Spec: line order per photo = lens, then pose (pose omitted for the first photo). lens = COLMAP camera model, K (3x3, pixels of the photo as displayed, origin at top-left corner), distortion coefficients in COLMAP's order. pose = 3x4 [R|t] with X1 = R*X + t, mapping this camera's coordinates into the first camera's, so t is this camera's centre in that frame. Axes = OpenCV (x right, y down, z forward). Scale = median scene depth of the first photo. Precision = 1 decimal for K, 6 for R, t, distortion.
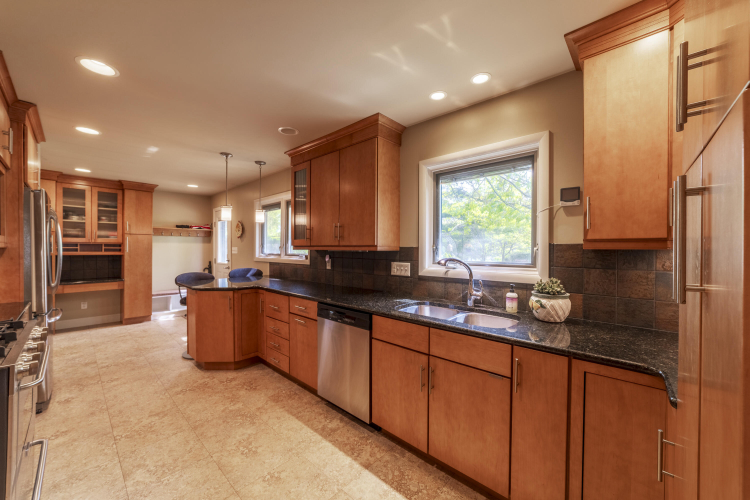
lens RADIAL K [[286.3, 0, 371.1], [0, 286.3, 244.9], [0, 0, 1]] dist [-0.011557, 0.000398]
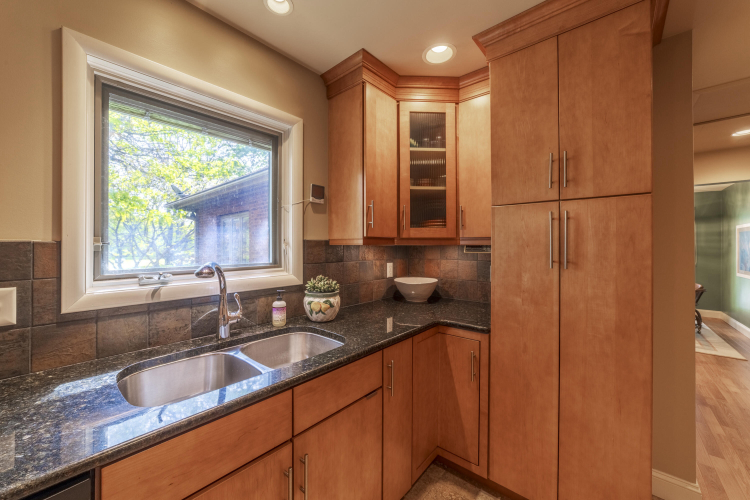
lens RADIAL K [[286.3, 0, 371.1], [0, 286.3, 244.9], [0, 0, 1]] dist [-0.011557, 0.000398]
pose [[-0.027630, 0.000120, 0.999618, -0.243047], [-0.007945, 0.999968, -0.000339, 0.008205], [-0.999587, -0.007952, -0.027628, 0.605571]]
